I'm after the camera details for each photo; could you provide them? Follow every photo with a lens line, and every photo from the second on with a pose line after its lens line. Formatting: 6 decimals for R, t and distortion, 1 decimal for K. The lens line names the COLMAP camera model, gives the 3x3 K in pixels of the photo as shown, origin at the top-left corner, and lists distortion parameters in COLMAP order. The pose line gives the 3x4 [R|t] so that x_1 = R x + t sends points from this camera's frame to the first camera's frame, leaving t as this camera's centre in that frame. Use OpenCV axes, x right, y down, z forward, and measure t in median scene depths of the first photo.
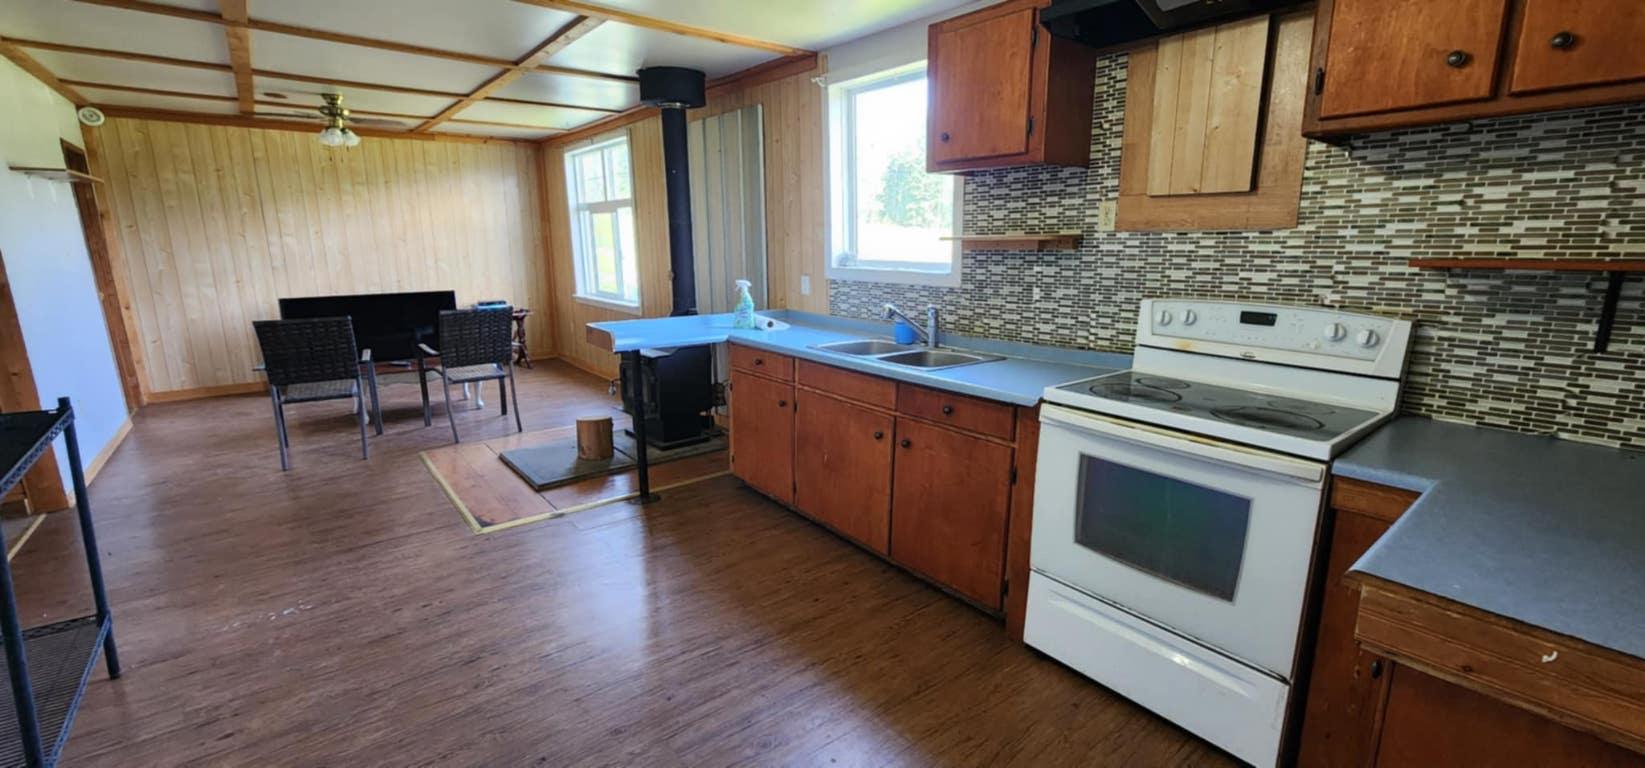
lens RADIAL K [[677.2, 0, 820.9], [0, 677.2, 378.0], [0, 0, 1]] dist [-0.004483, 0.001518]
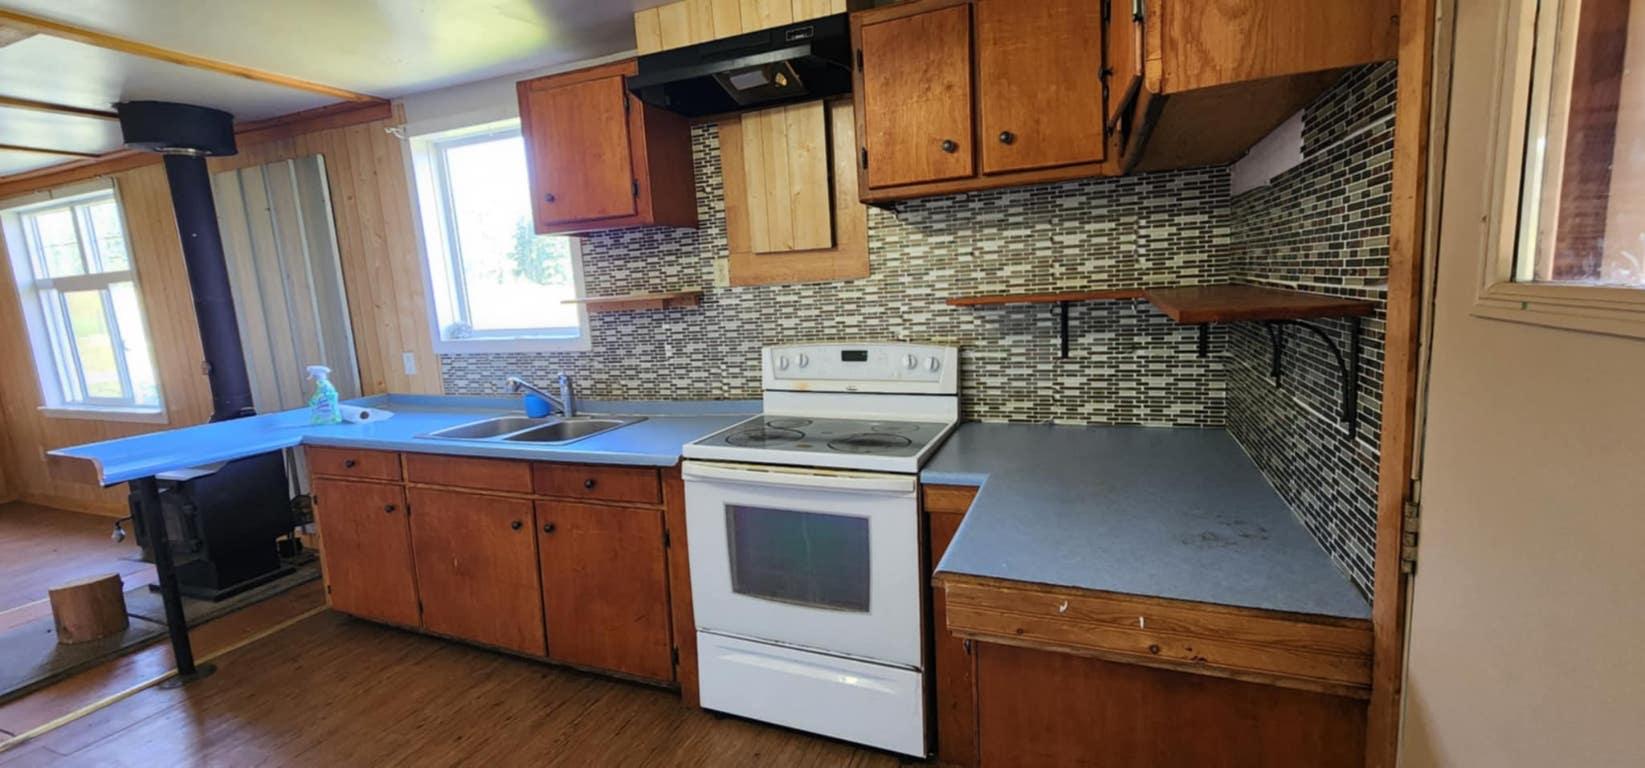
lens RADIAL K [[677.2, 0, 823.2], [0, 677.2, 377.7], [0, 0, 1]] dist [-0.004483, 0.001518]
pose [[0.872582, -0.112823, 0.475260, 0.032279], [0.149475, 0.987960, -0.039903, -0.009111], [-0.465036, 0.105858, 0.878940, 0.009837]]
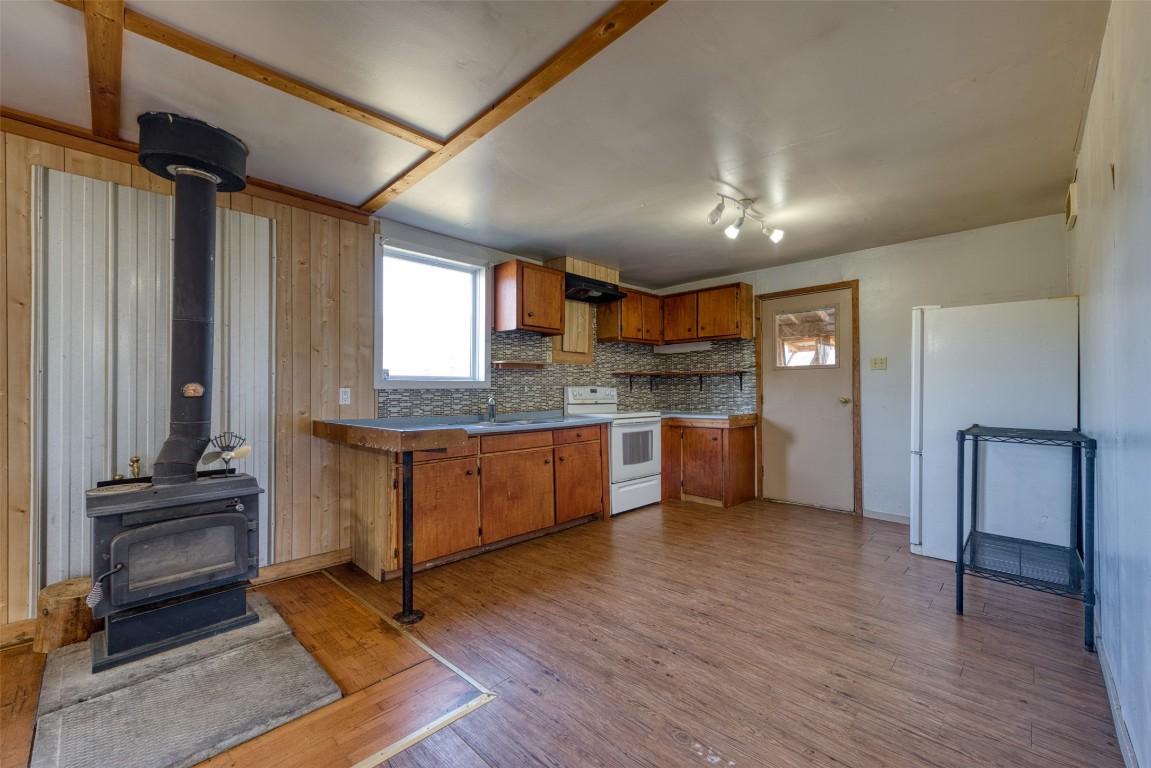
lens RADIAL K [[459.4, 0, 575.7], [0, 459.4, 390.3], [0, 0, 1]] dist [0.007321, -0.001912]
pose [[-0.114831, 0.000679, 0.993385, -1.065317], [0.204965, 0.978499, 0.023024, -0.109594], [-0.972010, 0.206253, -0.112501, 0.912062]]
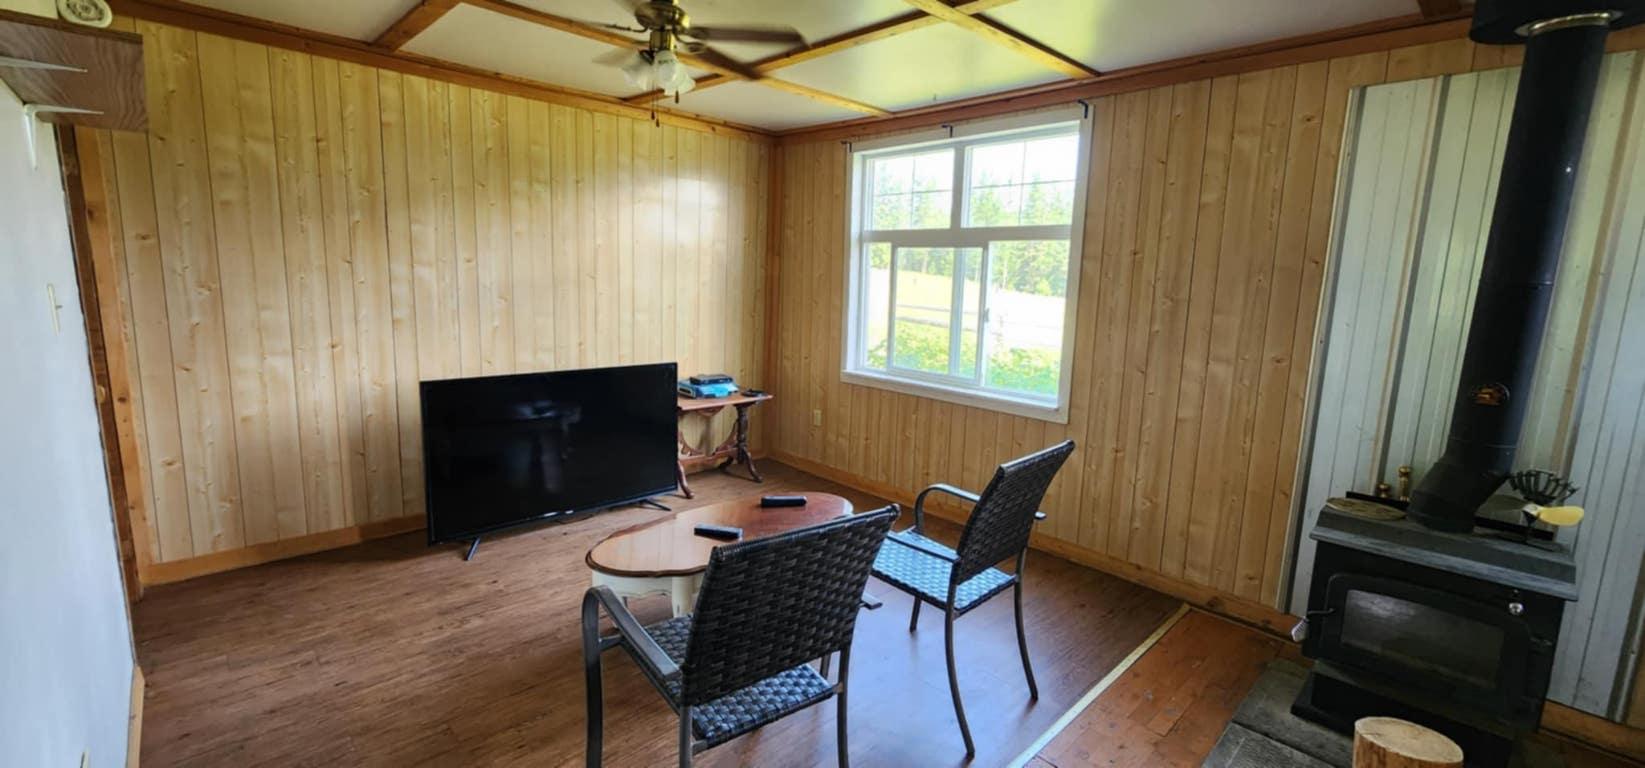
lens RADIAL K [[677.2, 0, 817.4], [0, 677.2, 376.2], [0, 0, 1]] dist [-0.004483, 0.001518]
pose [[0.995997, 0.024347, 0.086010, -0.993509], [-0.019403, 0.998137, -0.057852, -0.179738], [-0.087259, 0.055952, 0.994613, 0.815667]]
